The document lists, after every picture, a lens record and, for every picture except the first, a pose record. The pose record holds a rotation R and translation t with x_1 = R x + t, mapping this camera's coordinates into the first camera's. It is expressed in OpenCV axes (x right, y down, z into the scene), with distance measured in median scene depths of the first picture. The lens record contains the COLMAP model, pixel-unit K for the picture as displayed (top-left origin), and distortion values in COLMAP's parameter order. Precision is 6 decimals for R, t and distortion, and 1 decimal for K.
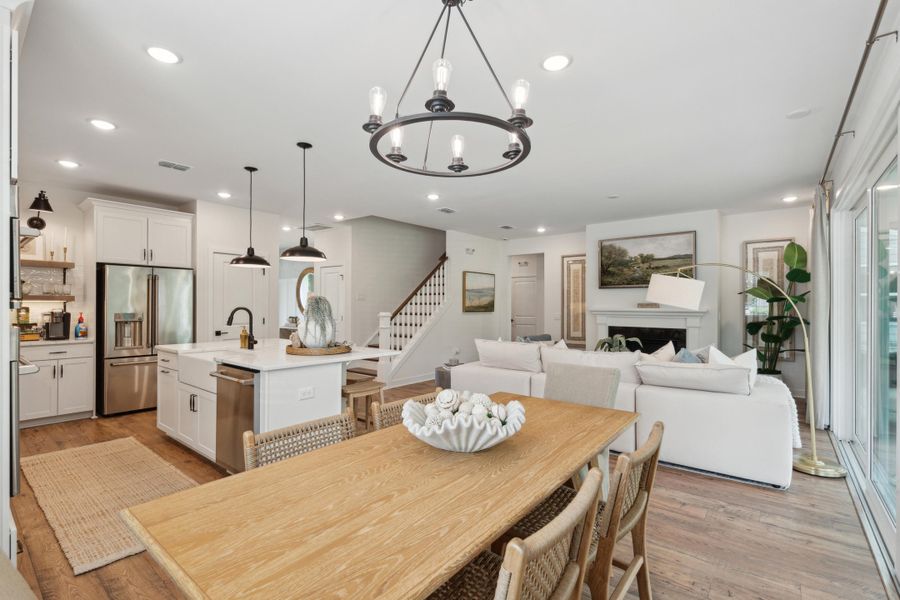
lens RADIAL K [[411.8, 0, 450.3], [0, 411.8, 302.6], [0, 0, 1]] dist [-0.000292, -0.000546]
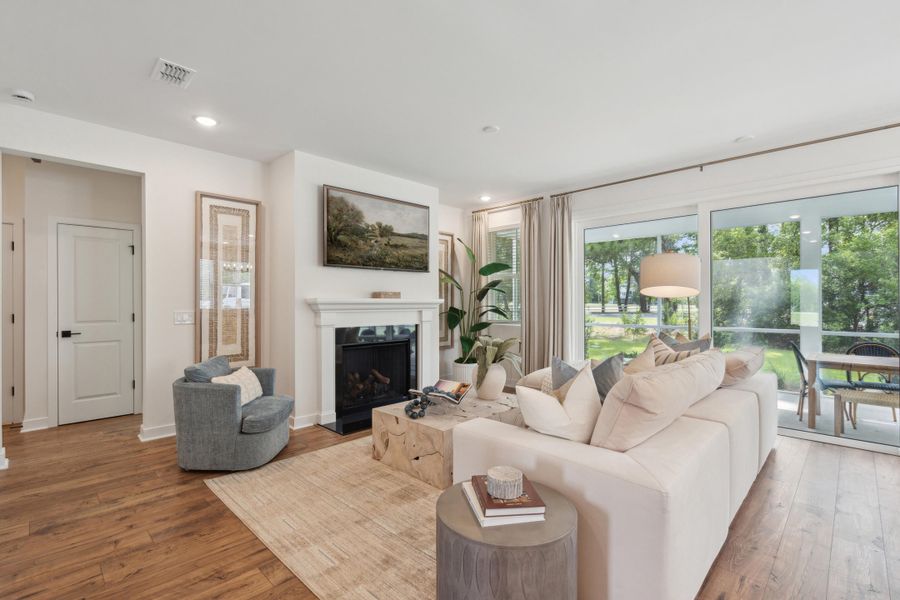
lens RADIAL K [[411.8, 0, 447.9], [0, 411.8, 302.2], [0, 0, 1]] dist [-0.000292, -0.000546]
pose [[0.097146, -0.005189, 0.995257, -0.221906], [-0.013805, 0.999883, 0.006560, 0.011233], [-0.995174, -0.014377, 0.097063, 0.788279]]
